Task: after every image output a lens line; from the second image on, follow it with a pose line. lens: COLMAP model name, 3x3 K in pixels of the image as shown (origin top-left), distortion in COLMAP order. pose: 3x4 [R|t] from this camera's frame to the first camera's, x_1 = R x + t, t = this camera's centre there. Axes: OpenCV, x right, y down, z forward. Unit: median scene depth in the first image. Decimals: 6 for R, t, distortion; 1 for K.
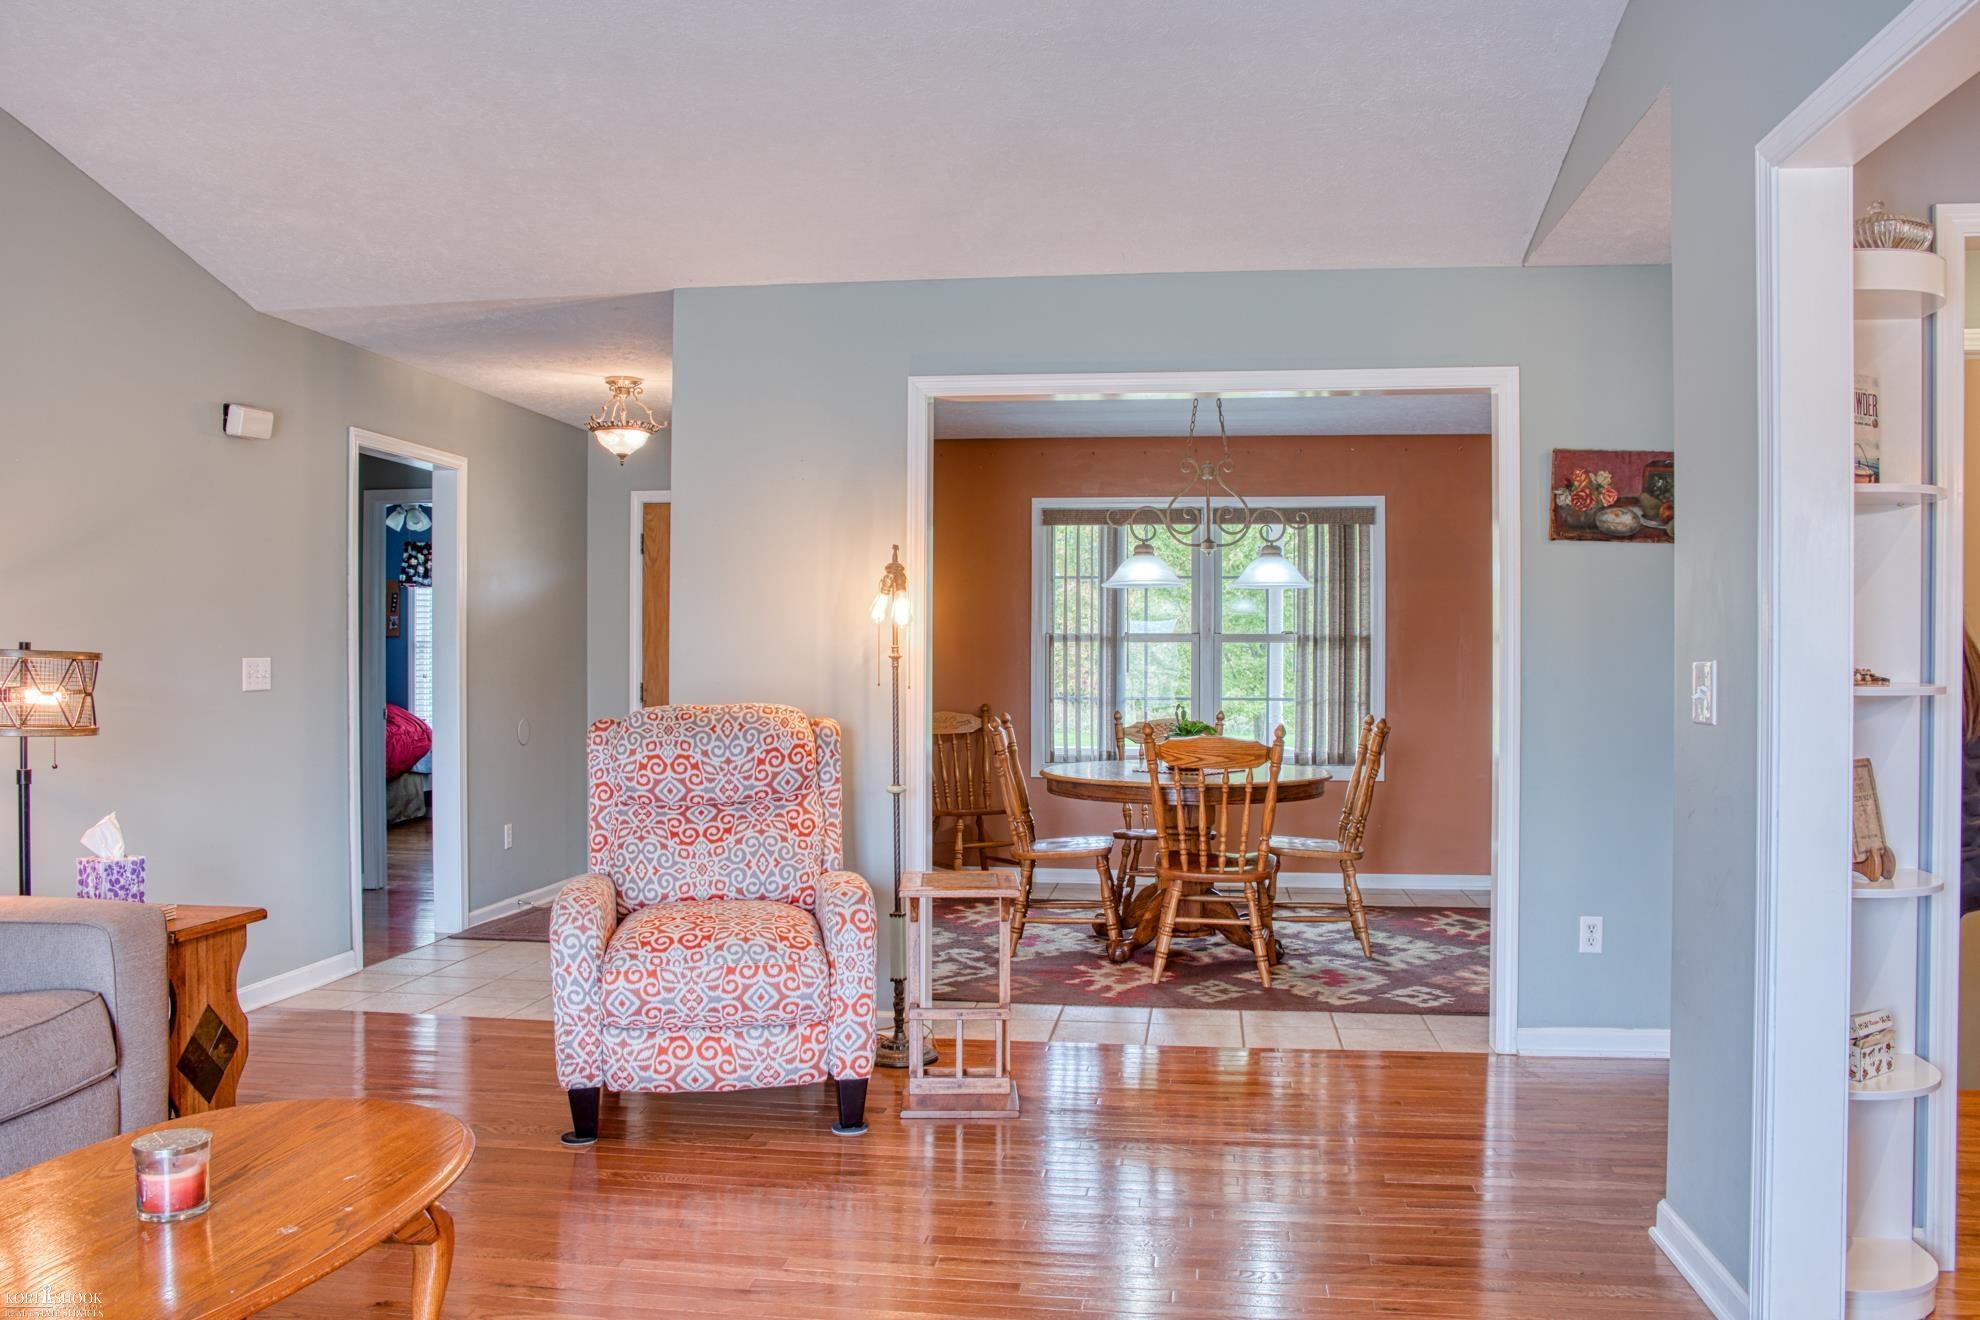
lens RADIAL K [[1570.0, 0, 990.0], [0, 1570.0, 660.0], [0, 0, 1]] dist [-0.148437, 0.119253]
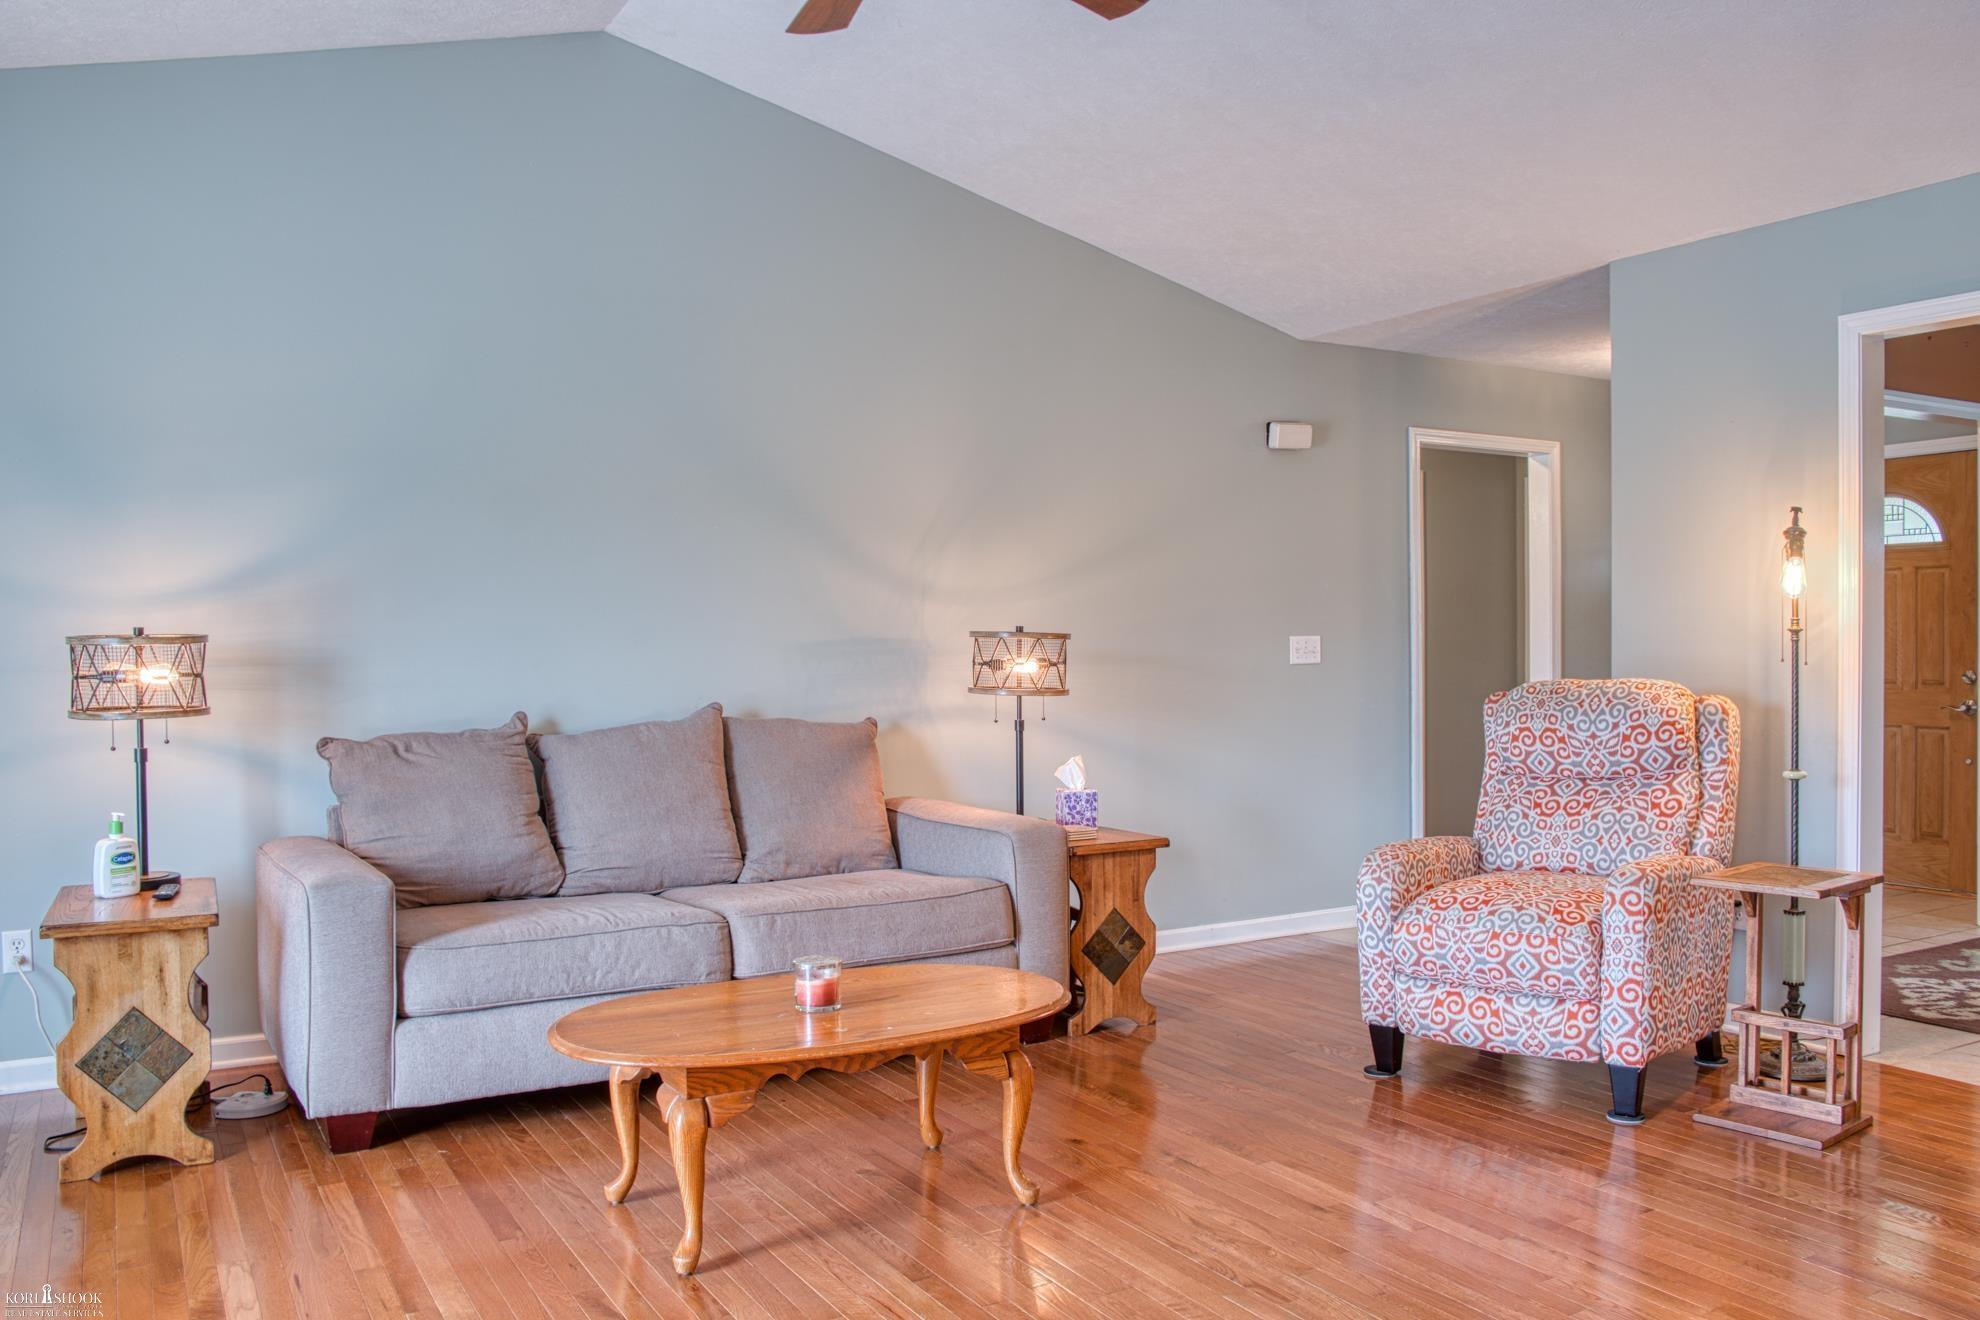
lens RADIAL K [[1570.0, 0, 990.0], [0, 1570.0, 660.0], [0, 0, 1]] dist [-0.148437, 0.119253]
pose [[0.604725, 0.003951, -0.796425, 0.434059], [0.008077, 0.999906, 0.011093, 0.002362], [0.796394, -0.013141, 0.604636, 0.111943]]
